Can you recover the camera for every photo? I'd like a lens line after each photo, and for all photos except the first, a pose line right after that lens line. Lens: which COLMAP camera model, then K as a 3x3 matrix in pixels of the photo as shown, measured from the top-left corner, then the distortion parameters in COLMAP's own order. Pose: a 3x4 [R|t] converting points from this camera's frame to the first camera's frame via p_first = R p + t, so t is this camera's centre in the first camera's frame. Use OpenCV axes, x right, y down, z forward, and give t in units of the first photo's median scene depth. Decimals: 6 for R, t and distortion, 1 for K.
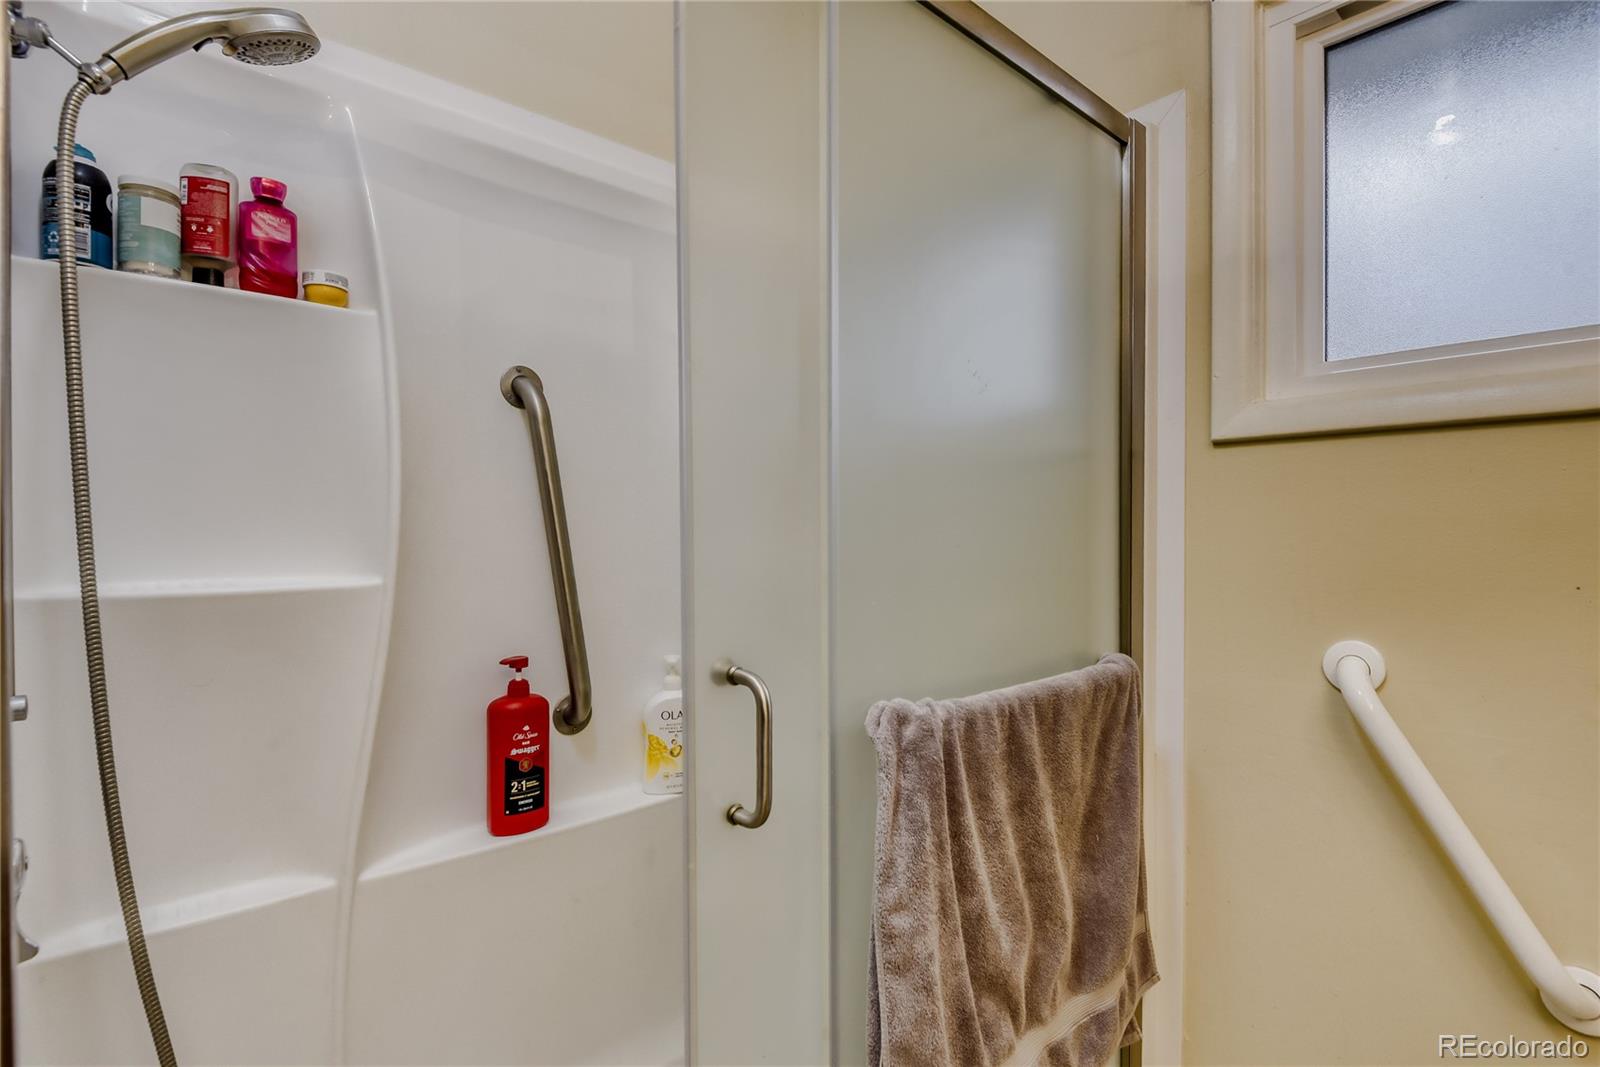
lens RADIAL K [[736.5, 0, 800.0], [0, 736.5, 533.5], [0, 0, 1]] dist [-0.002408, -0.007789]
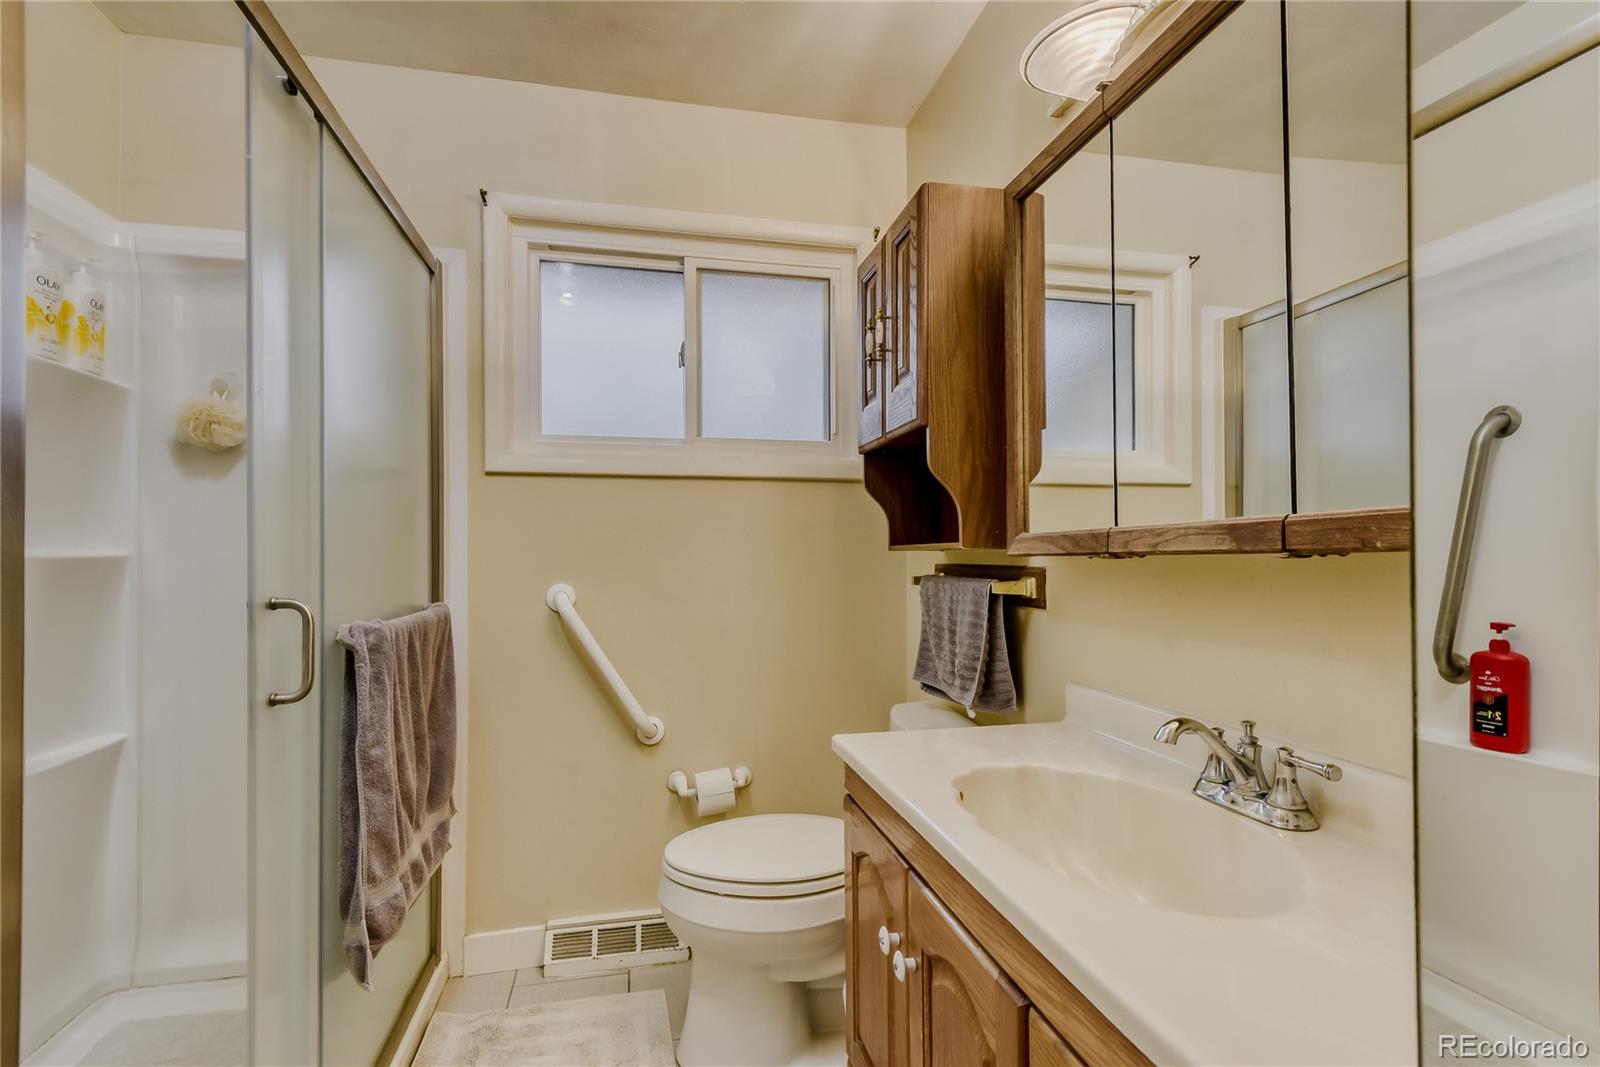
lens RADIAL K [[733.6, 0, 805.5], [0, 733.6, 545.2], [0, 0, 1]] dist [0.030776, -0.029573]
pose [[0.452741, 0.005240, 0.891626, -0.594137], [0.010715, 0.999879, -0.011317, 0.065922], [-0.891577, 0.014677, 0.452630, -0.393875]]
